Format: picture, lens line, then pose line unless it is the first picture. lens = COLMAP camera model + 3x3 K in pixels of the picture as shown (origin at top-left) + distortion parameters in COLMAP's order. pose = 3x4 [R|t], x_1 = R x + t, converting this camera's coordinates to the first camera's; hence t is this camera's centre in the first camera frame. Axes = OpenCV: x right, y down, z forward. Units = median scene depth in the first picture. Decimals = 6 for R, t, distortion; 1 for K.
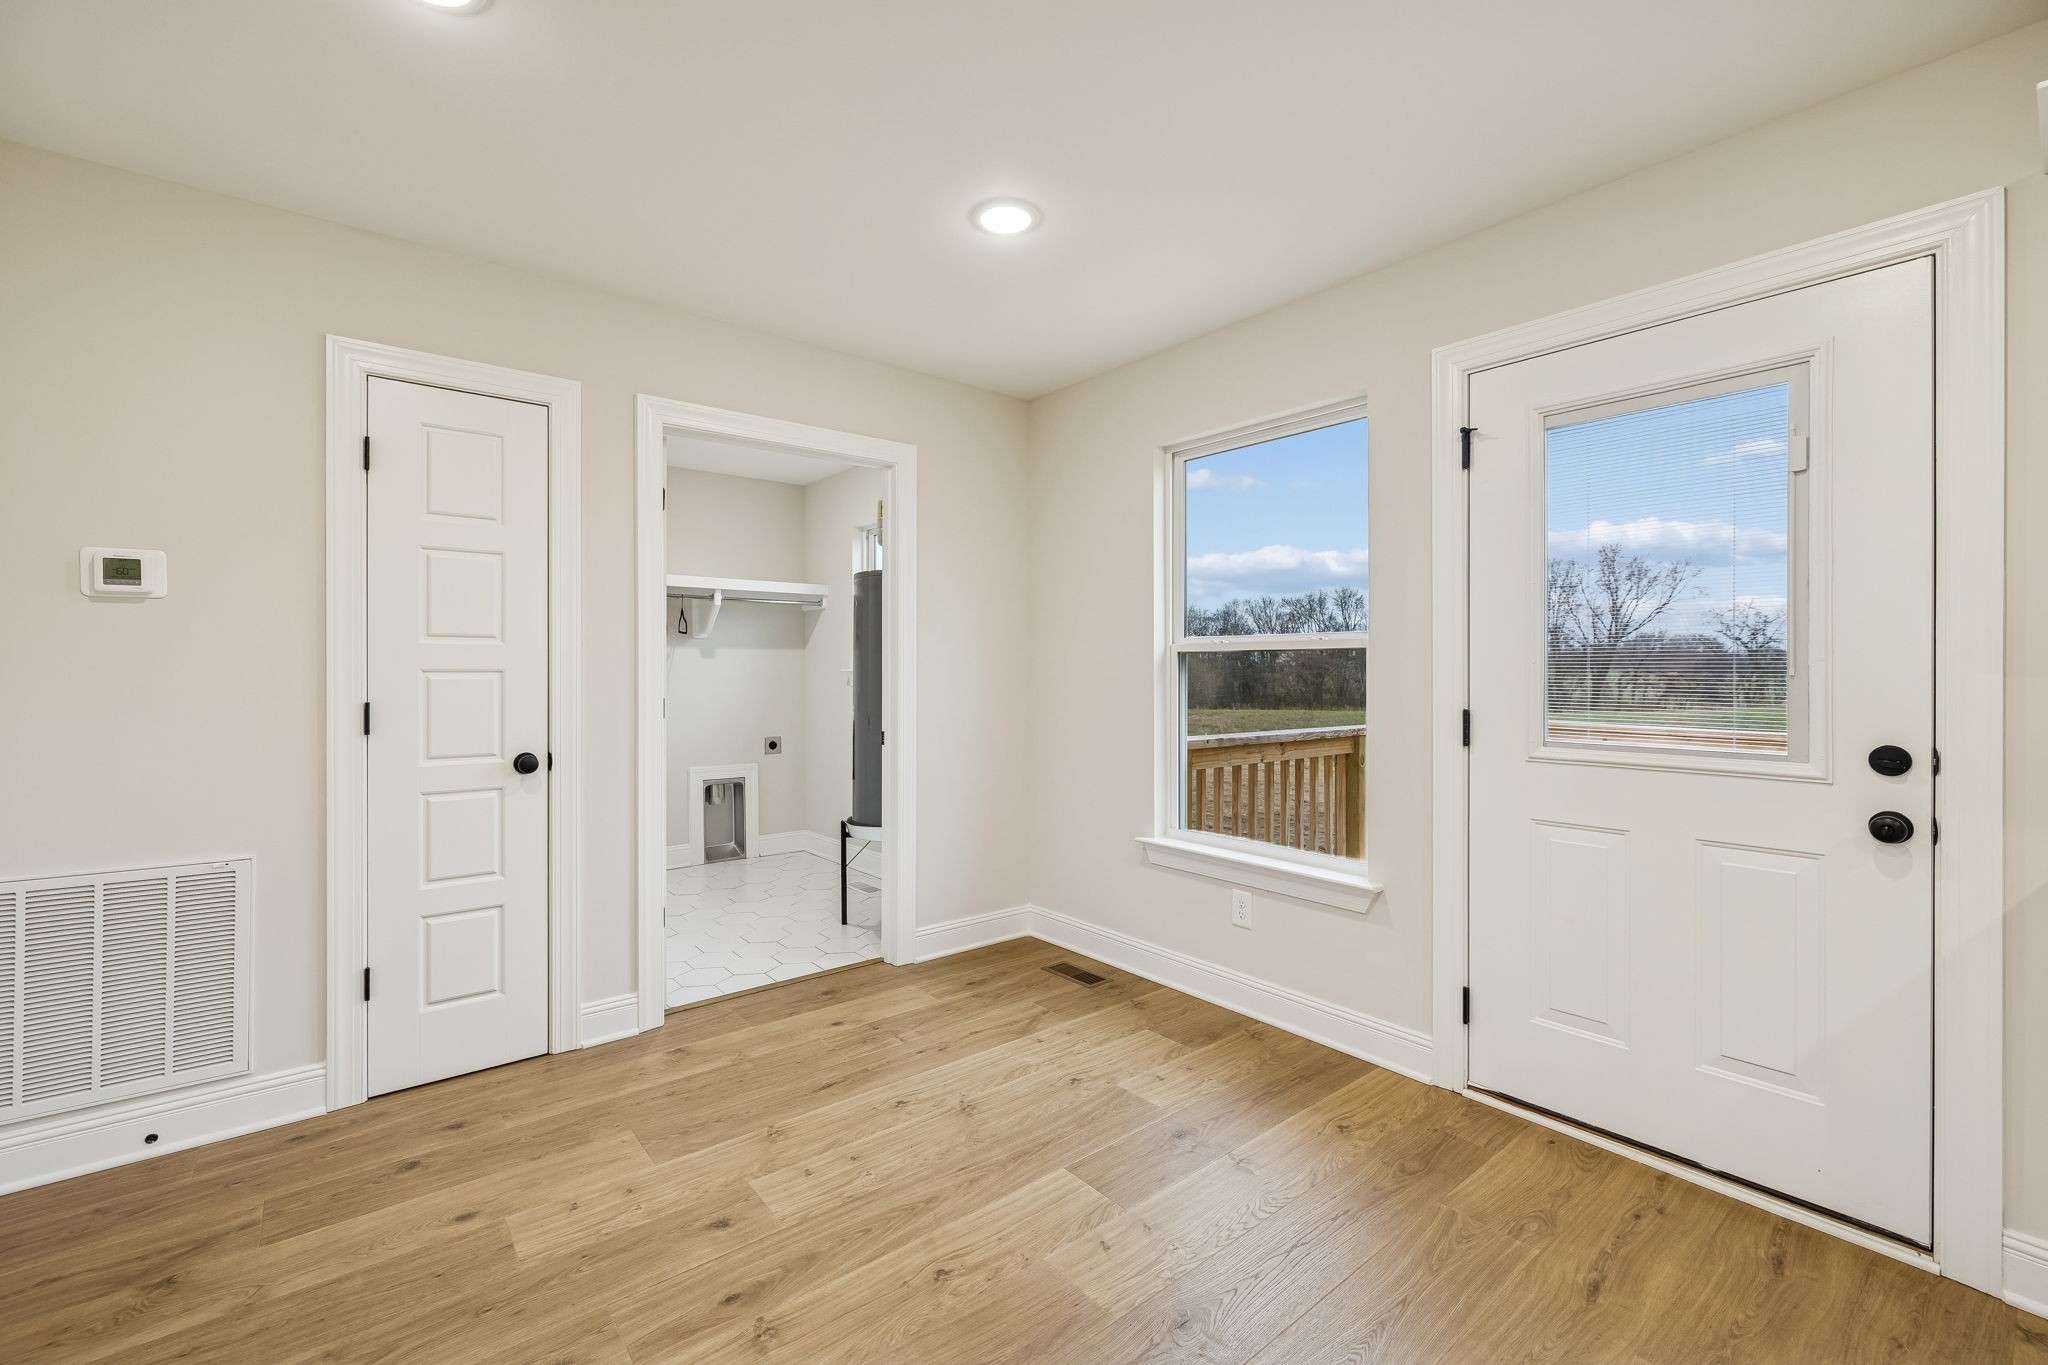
lens RADIAL K [[844.2, 0, 1006.6], [0, 844.2, 679.2], [0, 0, 1]] dist [-0.001195, -0.000202]
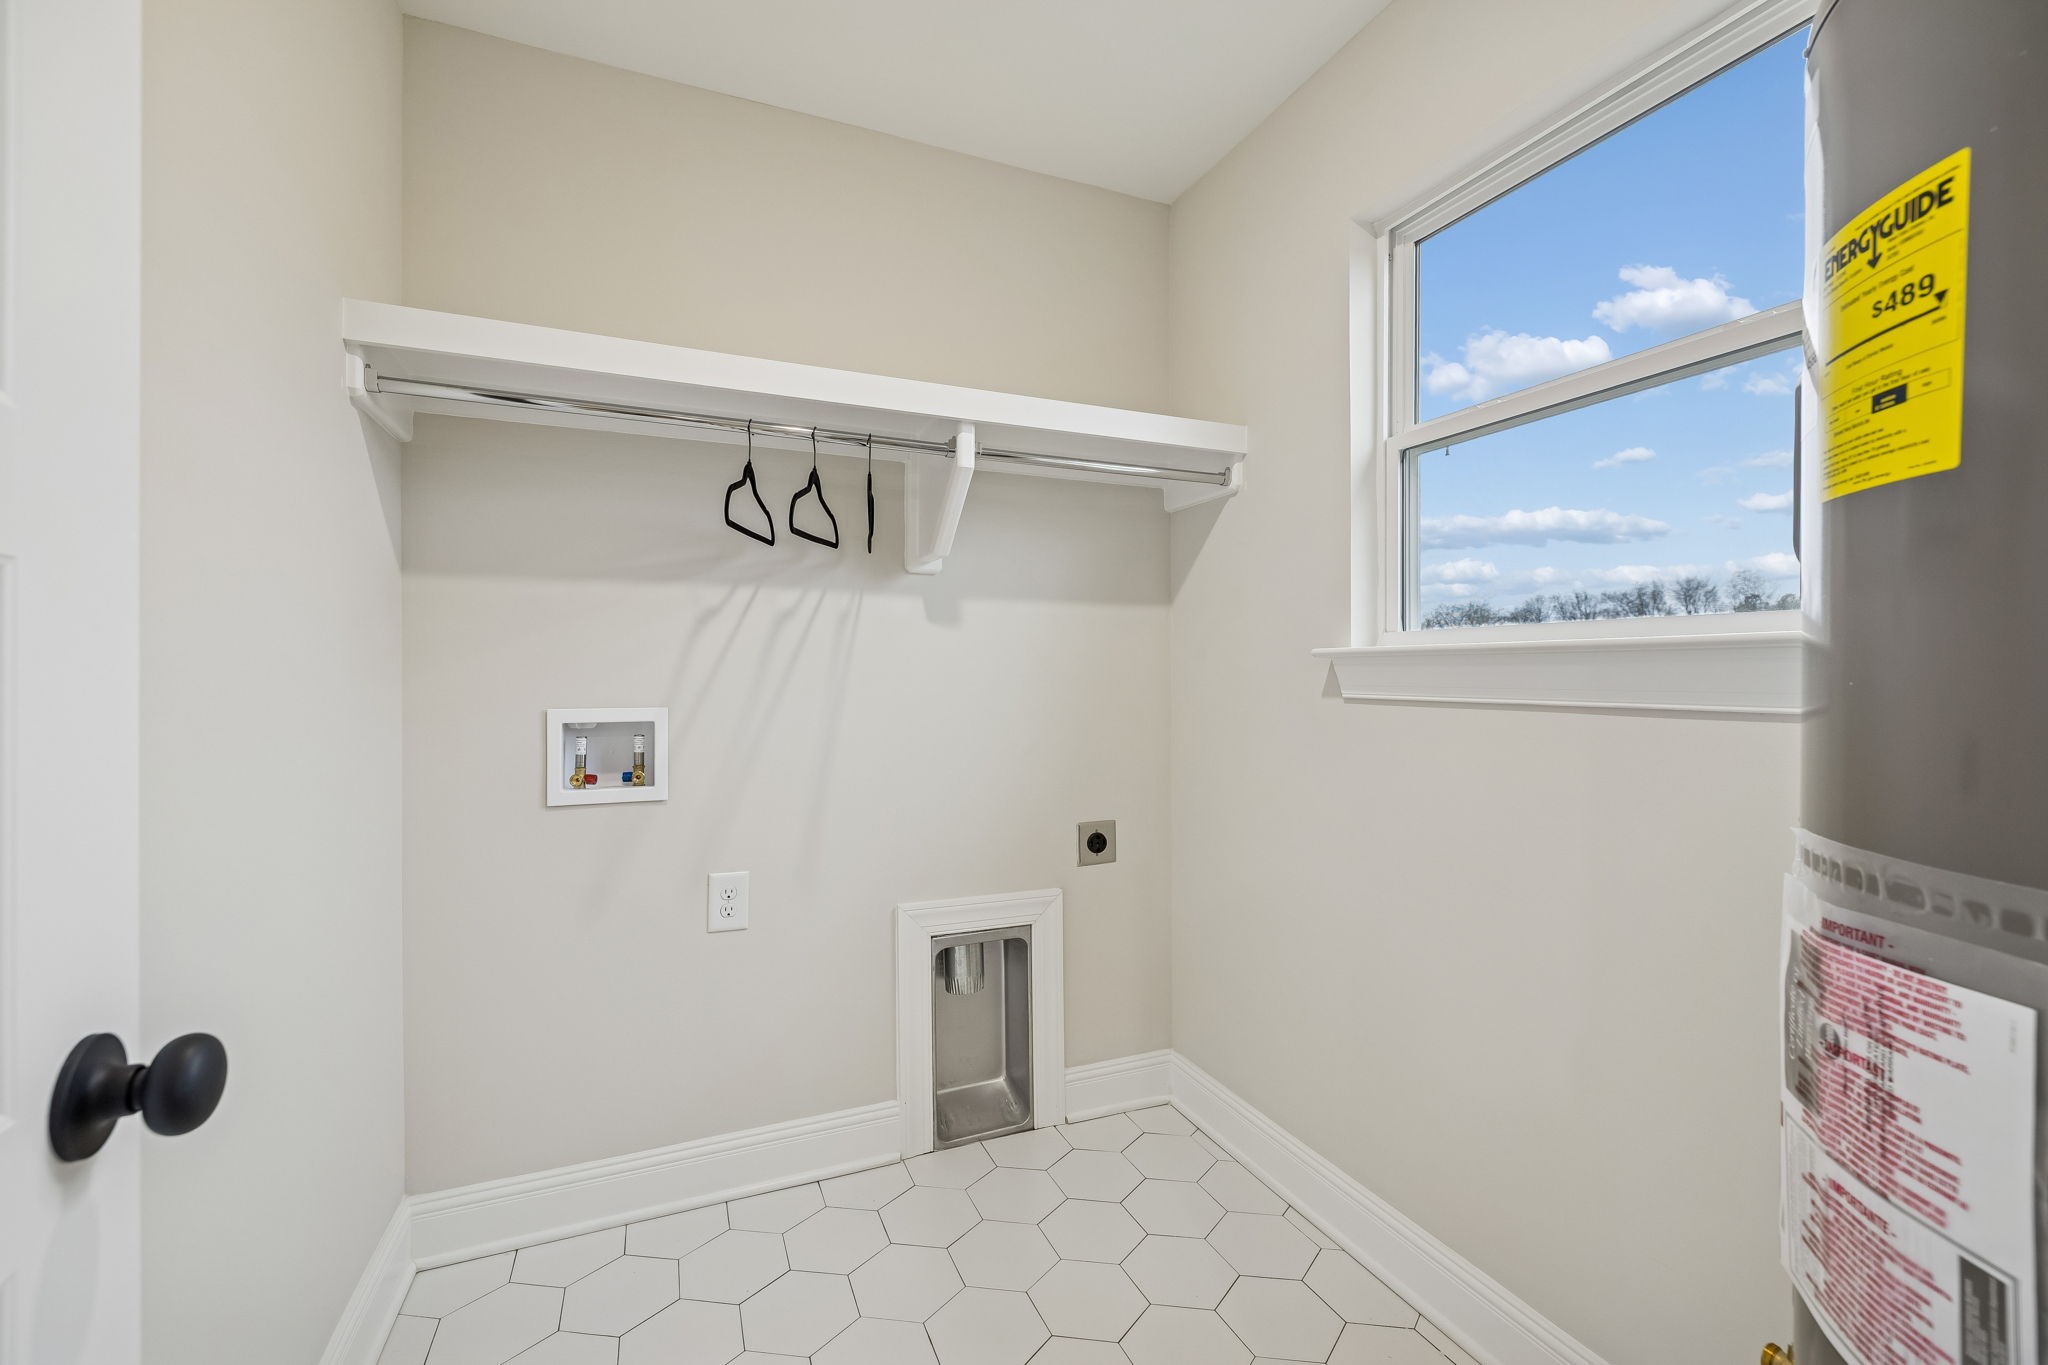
lens RADIAL K [[844.2, 0, 1006.6], [0, 844.2, 679.2], [0, 0, 1]] dist [-0.001195, -0.000202]
pose [[0.956406, 0.000580, -0.292039, -0.208027], [-0.002828, 0.999970, -0.007276, 0.003586], [0.292026, 0.007785, 0.956379, 0.624002]]
